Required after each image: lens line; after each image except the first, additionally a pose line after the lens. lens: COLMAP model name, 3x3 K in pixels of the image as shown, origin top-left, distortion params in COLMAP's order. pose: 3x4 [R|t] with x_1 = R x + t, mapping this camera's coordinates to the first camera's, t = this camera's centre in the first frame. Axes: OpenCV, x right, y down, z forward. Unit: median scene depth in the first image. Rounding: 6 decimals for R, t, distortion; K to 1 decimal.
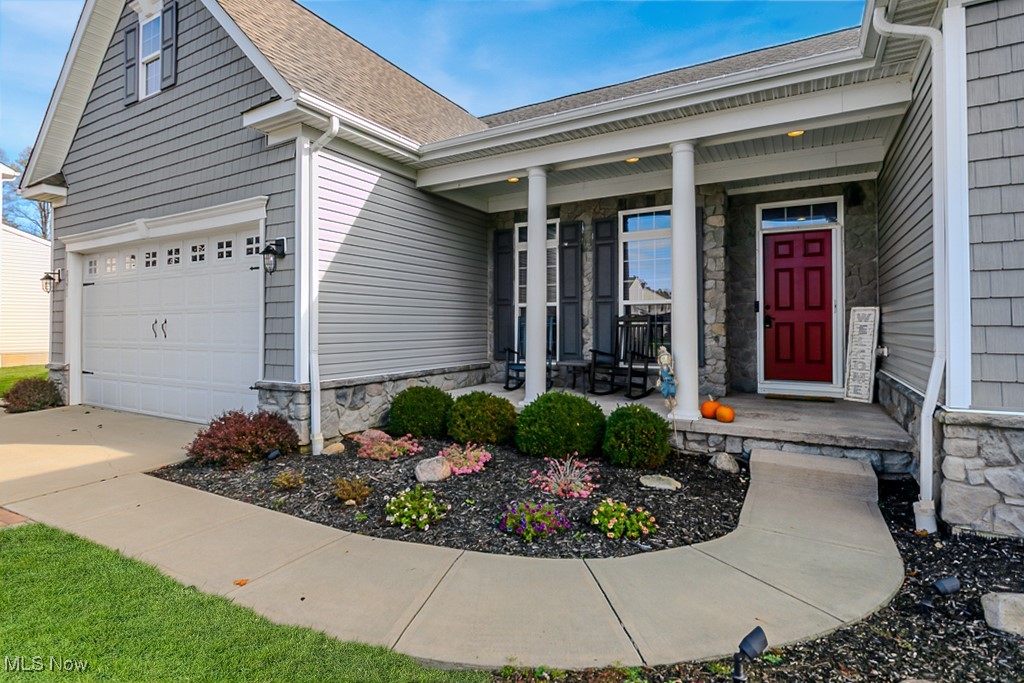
lens RADIAL K [[506.8, 0, 513.5], [0, 506.8, 326.6], [0, 0, 1]] dist [0.026006, 0.000101]
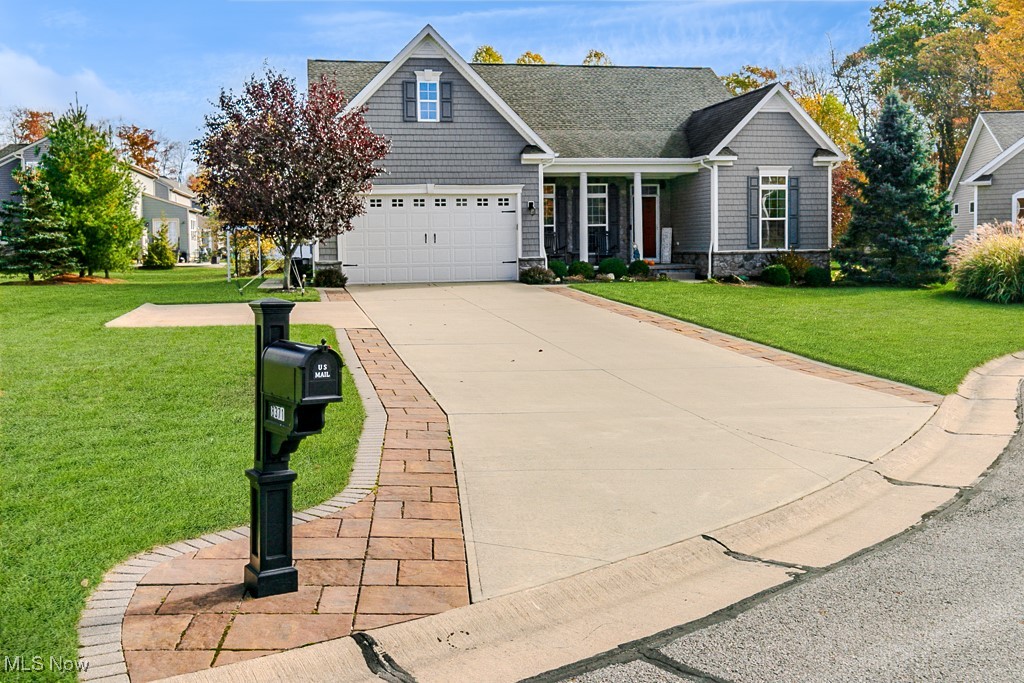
lens RADIAL K [[820.4, 0, 512.0], [0, 820.4, 341.5], [0, 0, 1]] dist [-0.000983, -0.000204]
pose [[0.770965, -0.087242, 0.630874, -2.663605], [0.014324, 0.992698, 0.119773, 0.024535], [-0.636717, -0.083304, 0.766585, -1.799681]]
